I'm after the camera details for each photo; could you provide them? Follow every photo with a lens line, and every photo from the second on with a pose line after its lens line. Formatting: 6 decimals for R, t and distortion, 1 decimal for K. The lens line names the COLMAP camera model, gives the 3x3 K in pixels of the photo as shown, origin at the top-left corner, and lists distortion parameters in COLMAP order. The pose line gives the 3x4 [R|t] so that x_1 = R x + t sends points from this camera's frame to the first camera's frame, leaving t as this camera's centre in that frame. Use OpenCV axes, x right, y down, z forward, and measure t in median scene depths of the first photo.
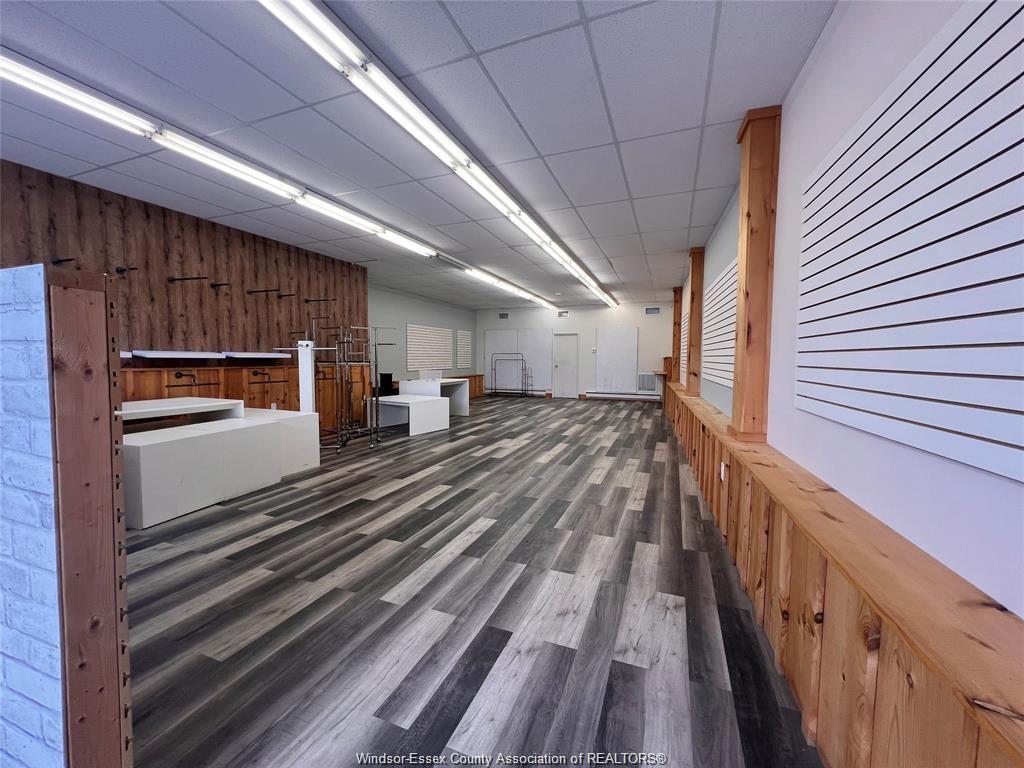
lens RADIAL K [[407.8, 0, 511.5], [0, 407.8, 382.8], [0, 0, 1]] dist [-0.001122, 0.000379]
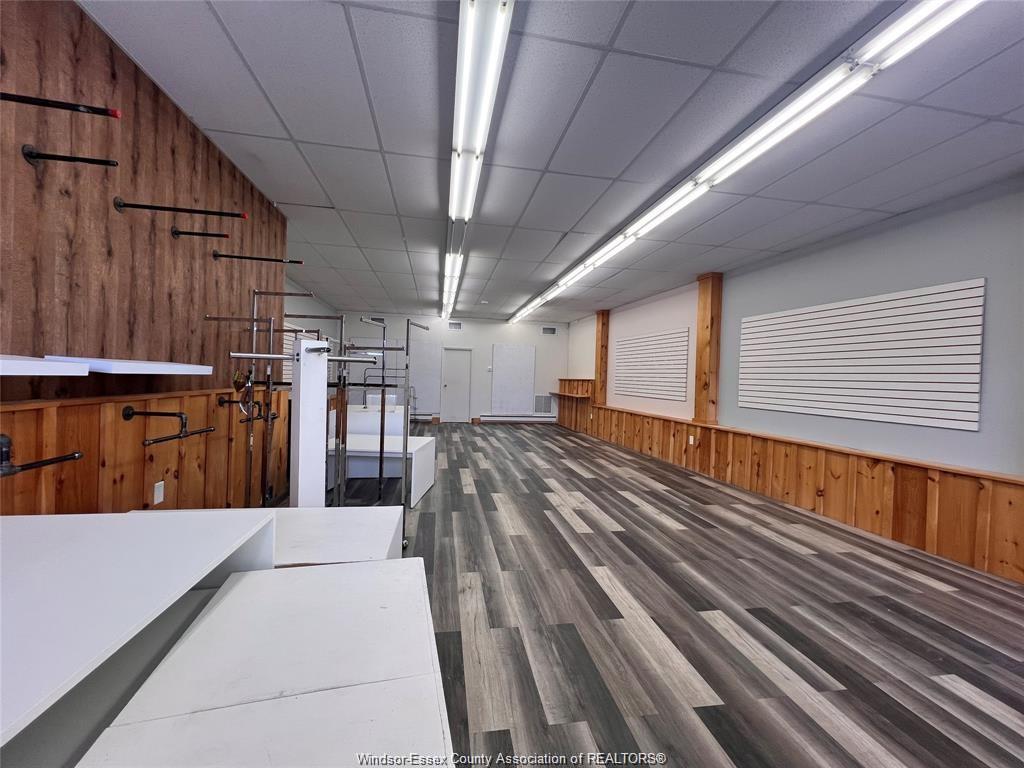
lens RADIAL K [[407.8, 0, 512.5], [0, 407.8, 381.9], [0, 0, 1]] dist [-0.001122, 0.000379]
pose [[0.852977, 0.017637, 0.521650, -0.550336], [0.002585, 0.999274, -0.038011, -0.039673], [-0.521942, 0.033771, 0.852312, 0.504912]]
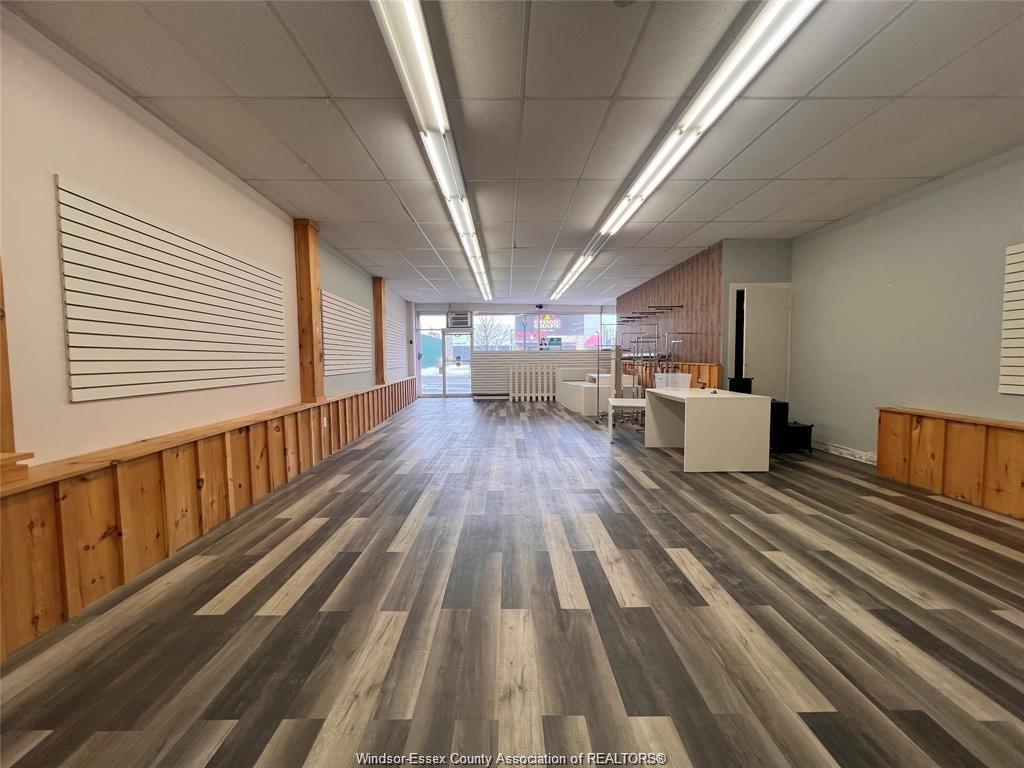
lens RADIAL K [[407.8, 0, 511.8], [0, 407.8, 384.0], [0, 0, 1]] dist [-0.001122, 0.000379]
pose [[-0.926423, 0.029086, -0.375359, 0.456407], [-0.016525, 0.992909, 0.117725, -0.134605], [0.376122, 0.115266, -0.919373, 2.290703]]
